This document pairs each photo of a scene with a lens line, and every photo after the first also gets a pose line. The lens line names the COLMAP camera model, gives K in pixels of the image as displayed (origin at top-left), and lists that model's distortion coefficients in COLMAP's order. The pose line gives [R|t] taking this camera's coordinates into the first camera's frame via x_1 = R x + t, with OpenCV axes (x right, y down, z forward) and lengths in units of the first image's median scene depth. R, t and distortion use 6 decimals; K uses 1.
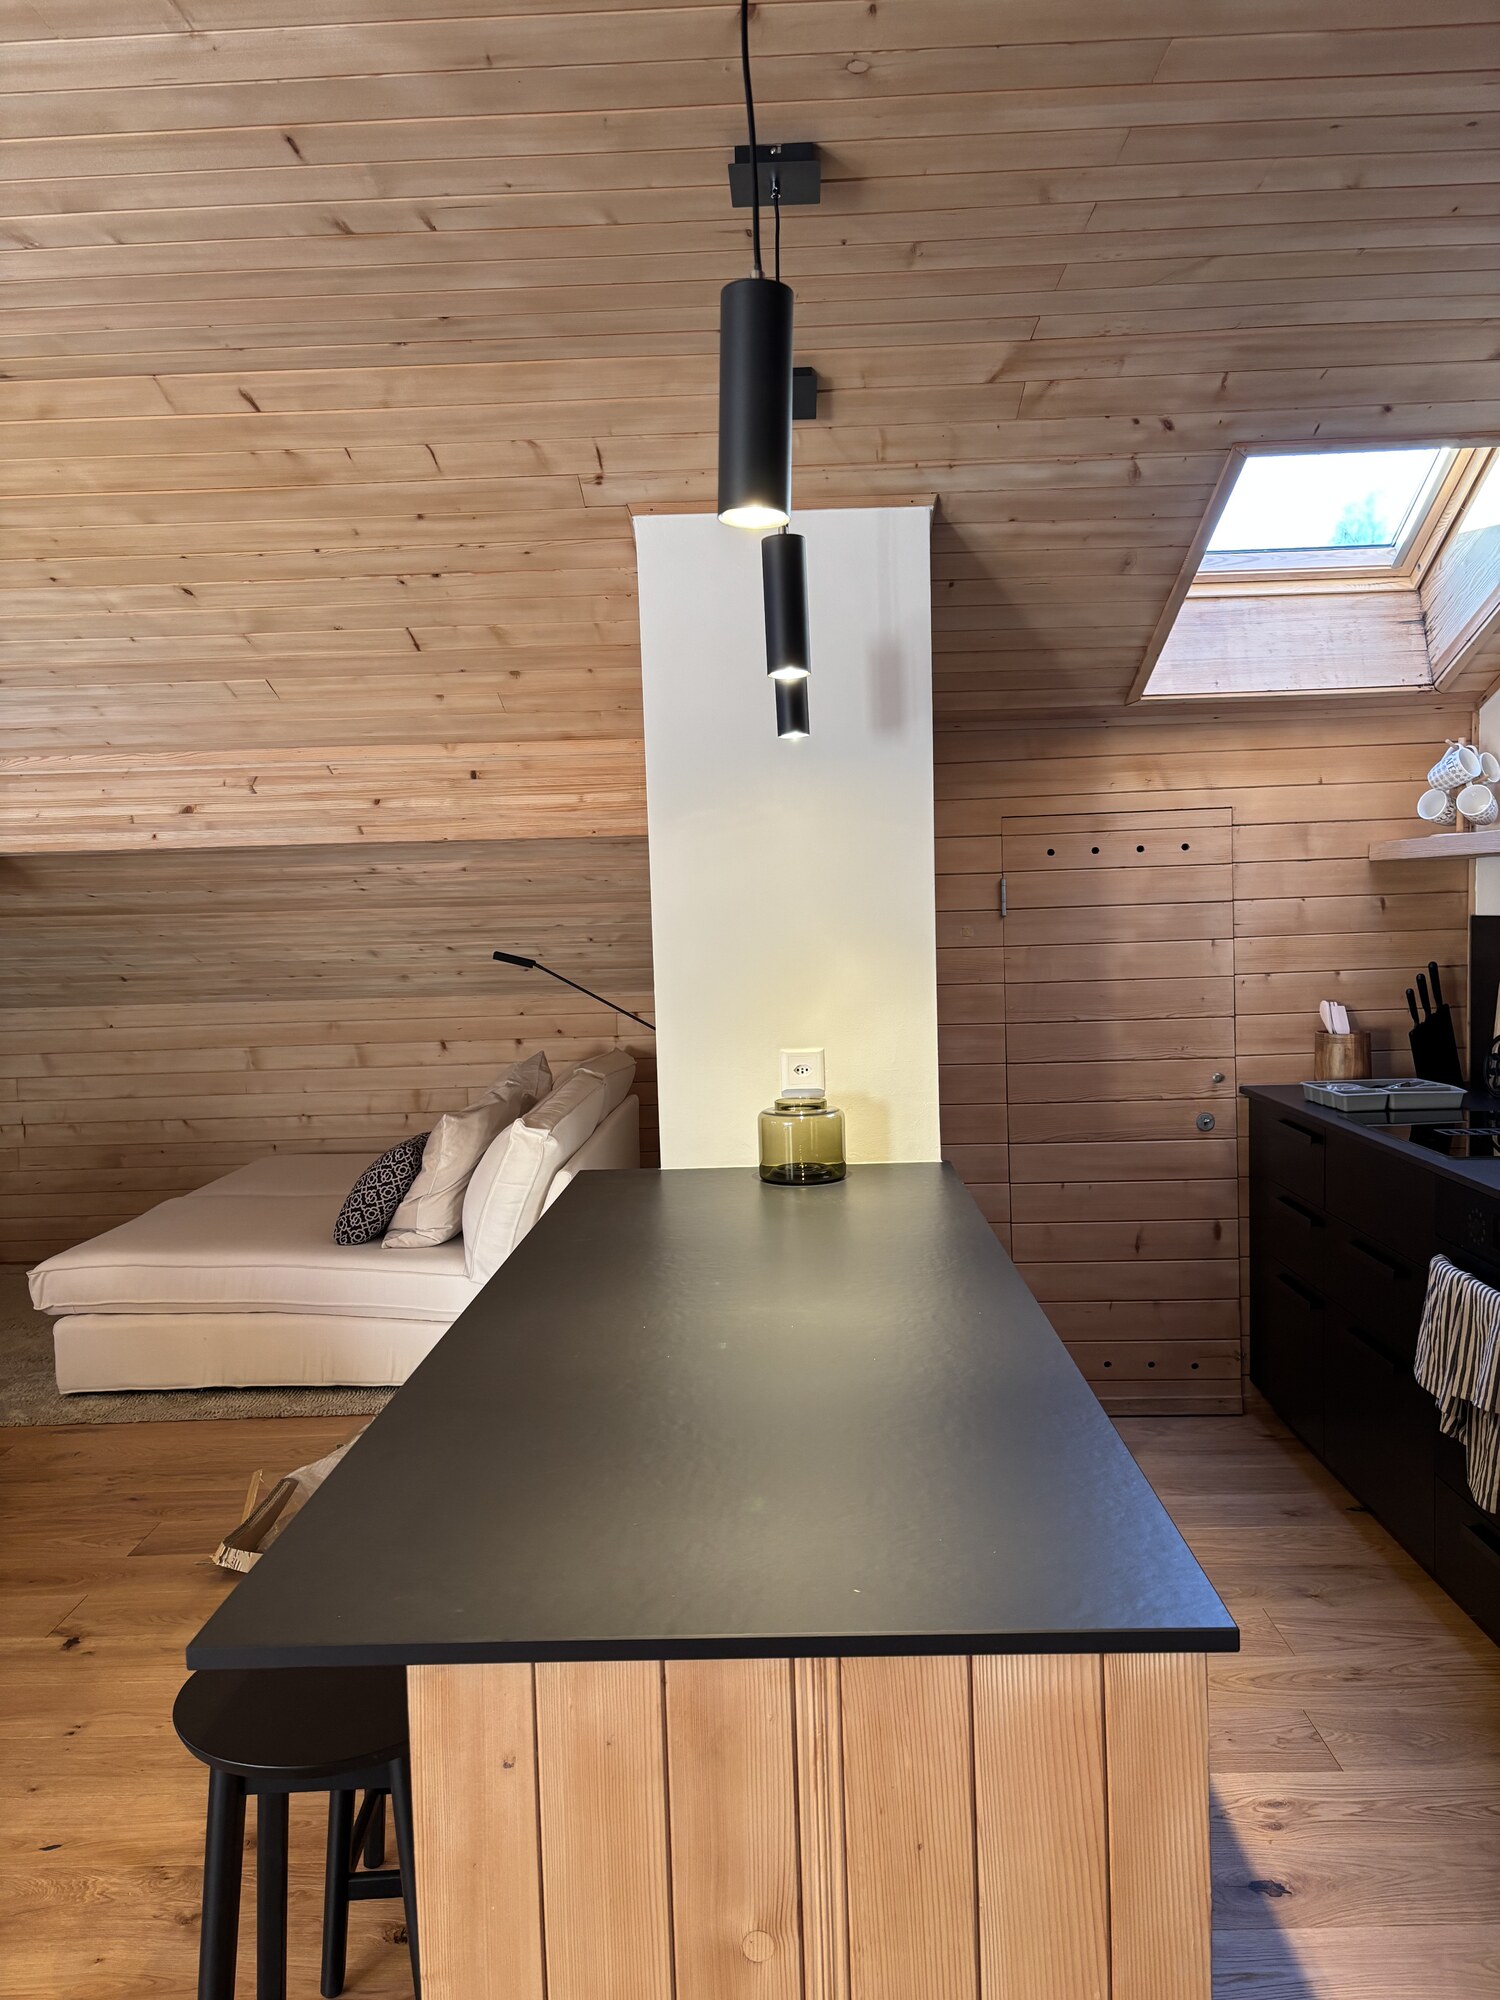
lens RADIAL K [[1505.3, 0, 750.0], [0, 1505.3, 1000.0], [0, 0, 1]] dist [0.051144, -0.051456]
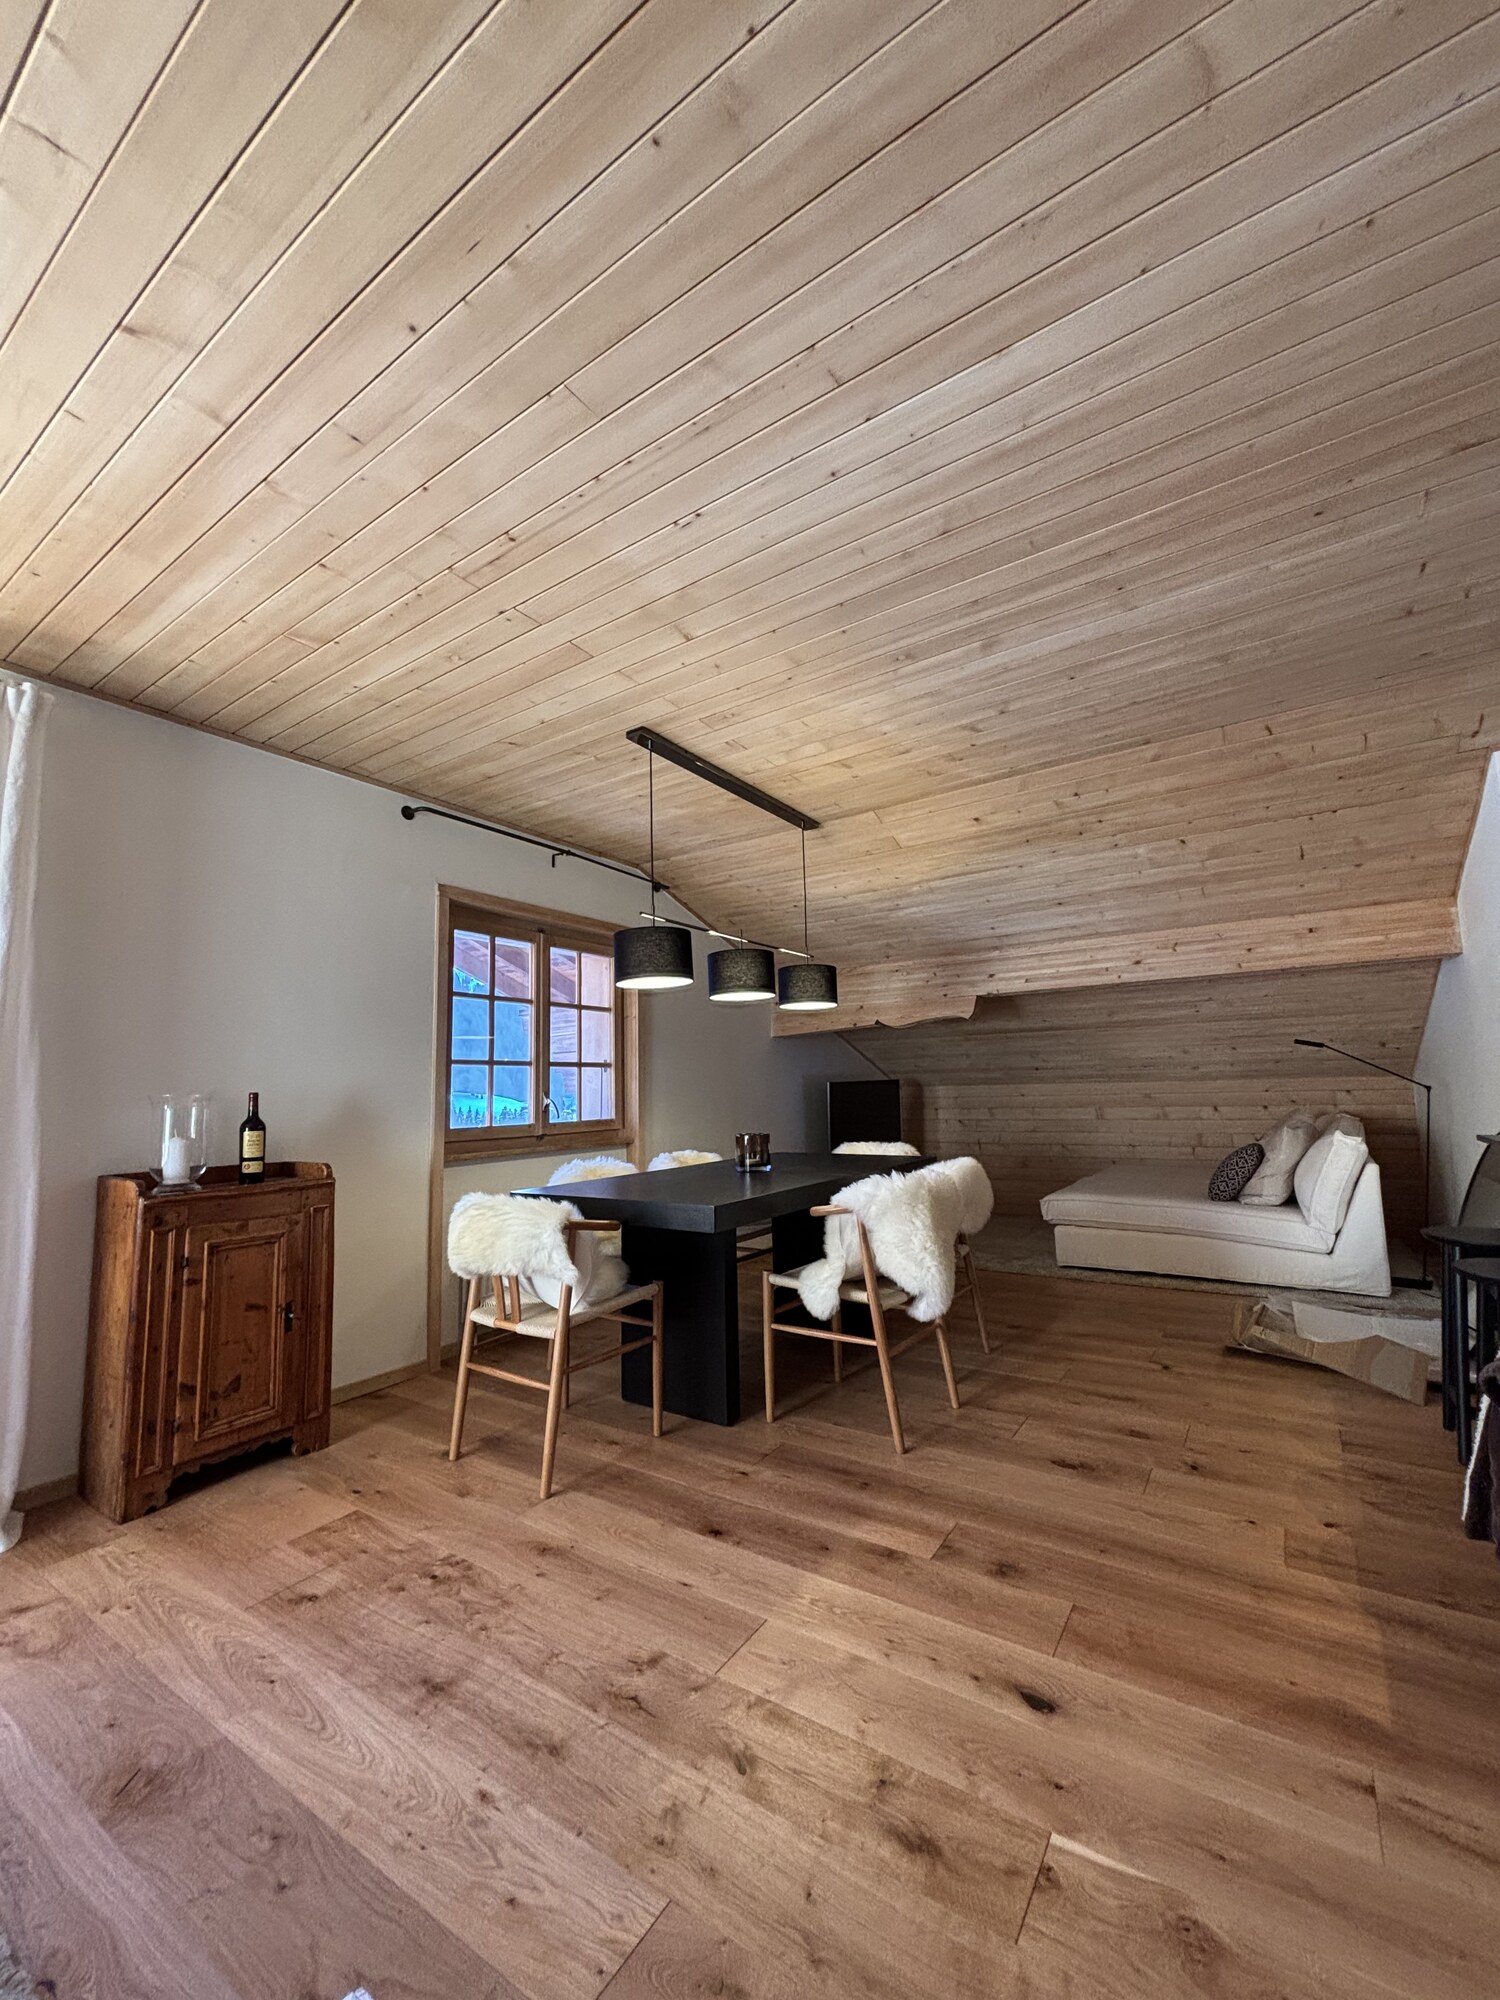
lens RADIAL K [[806.1, 0, 750.0], [0, 806.1, 1000.0], [0, 0, 1]] dist [0.001777, 0.000251]
pose [[0.845355, -0.051406, -0.531726, -0.240036], [-0.033370, 0.988334, -0.148602, 0.097532], [0.533162, 0.143365, 0.833778, -0.145428]]
